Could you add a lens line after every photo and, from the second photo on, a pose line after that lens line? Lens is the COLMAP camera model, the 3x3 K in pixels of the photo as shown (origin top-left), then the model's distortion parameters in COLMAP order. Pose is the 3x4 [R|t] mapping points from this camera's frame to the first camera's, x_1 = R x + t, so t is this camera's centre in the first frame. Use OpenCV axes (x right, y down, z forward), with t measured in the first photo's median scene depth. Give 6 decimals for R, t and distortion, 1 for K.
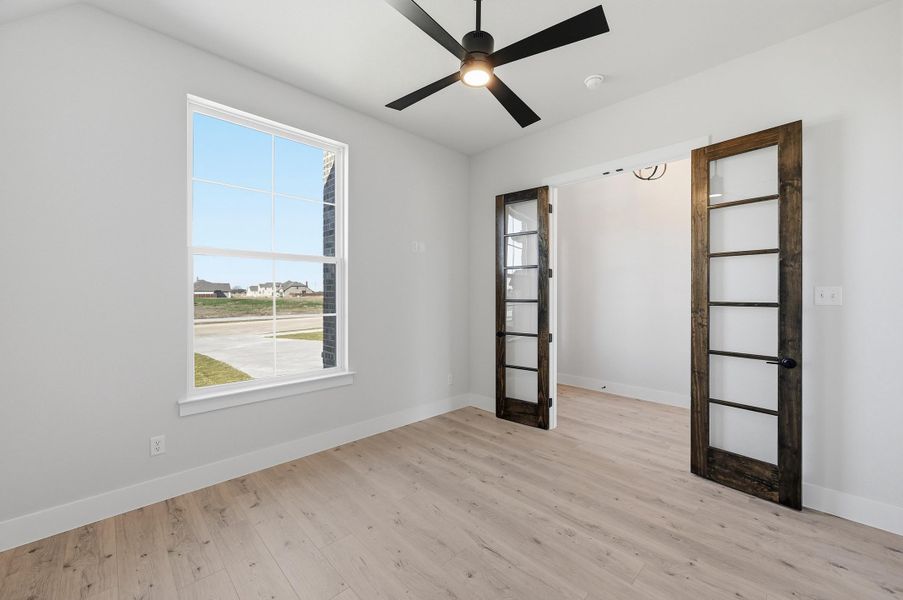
lens RADIAL K [[357.0, 0, 455.9], [0, 357.0, 296.1], [0, 0, 1]] dist [-0.000864, 0.000398]
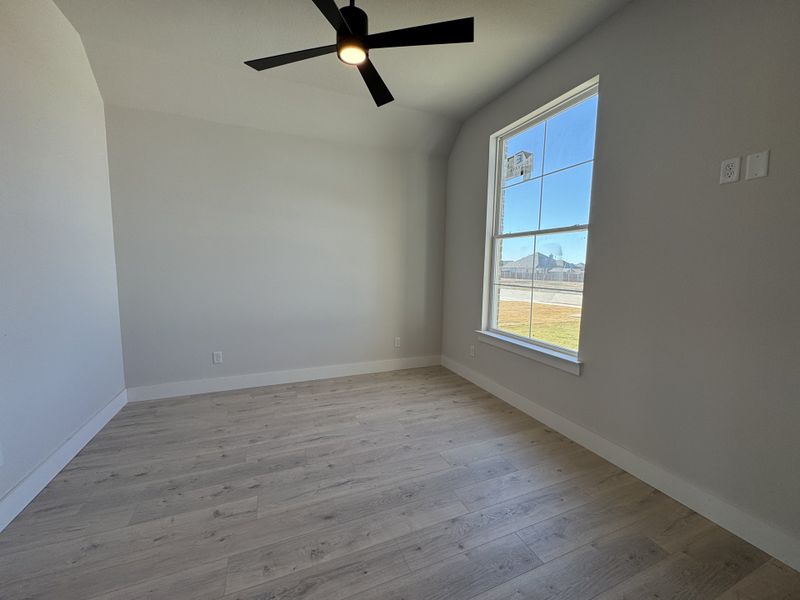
lens RADIAL K [[319.1, 0, 403.9], [0, 319.1, 298.7], [0, 0, 1]] dist [0.000765, 0.000023]
pose [[-0.365445, 0.091029, -0.926371, 0.859763], [-0.015744, 0.994460, 0.103931, -0.012740], [0.930700, 0.052566, -0.361988, 1.390780]]
